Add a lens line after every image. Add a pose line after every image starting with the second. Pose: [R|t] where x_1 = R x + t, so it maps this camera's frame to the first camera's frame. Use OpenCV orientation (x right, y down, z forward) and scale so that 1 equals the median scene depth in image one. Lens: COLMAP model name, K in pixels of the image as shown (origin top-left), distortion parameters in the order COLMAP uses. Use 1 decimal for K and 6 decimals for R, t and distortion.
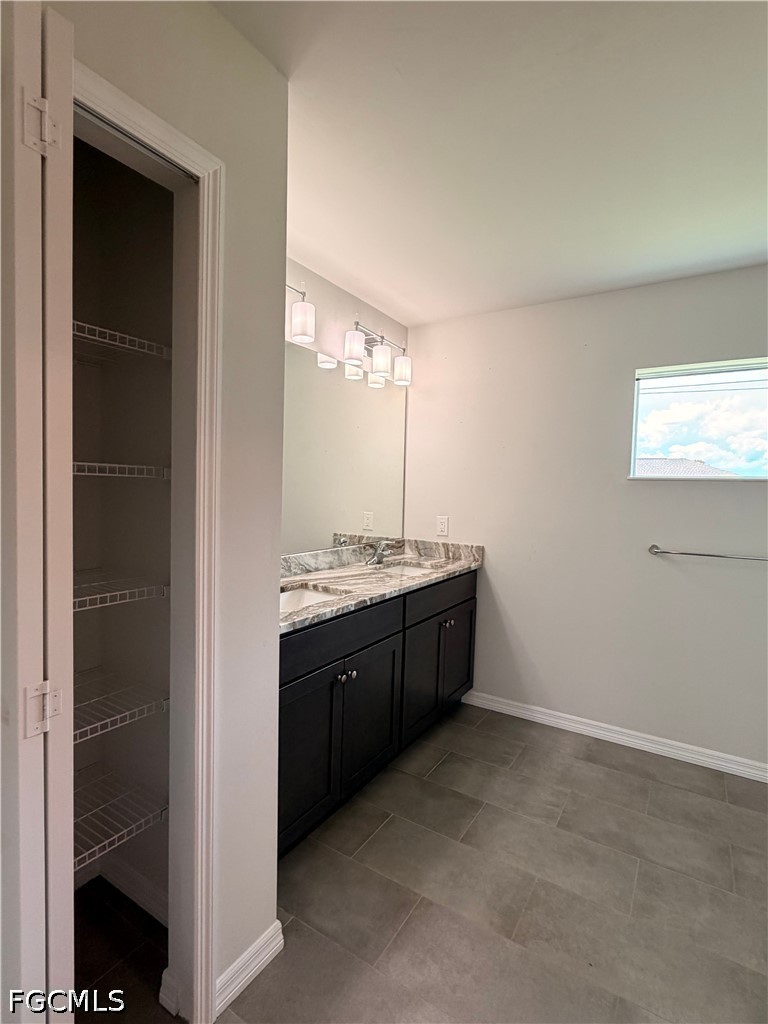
lens RADIAL K [[497.5, 0, 388.4], [0, 497.5, 511.3], [0, 0, 1]] dist [0.002144, -0.000477]
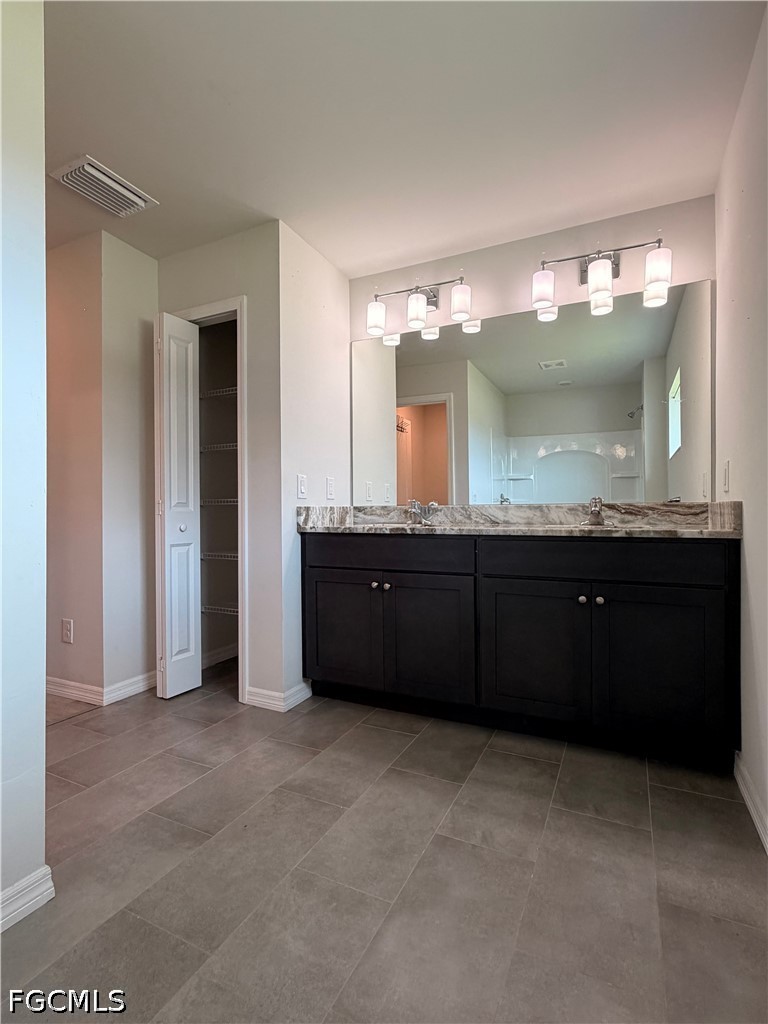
lens RADIAL K [[497.5, 0, 383.1], [0, 497.5, 513.9], [0, 0, 1]] dist [0.002144, -0.000477]
pose [[0.098544, -0.024673, -0.994827, 0.938859], [-0.040995, 0.998743, -0.028831, 0.153871], [0.994288, 0.043624, 0.097409, 0.713772]]
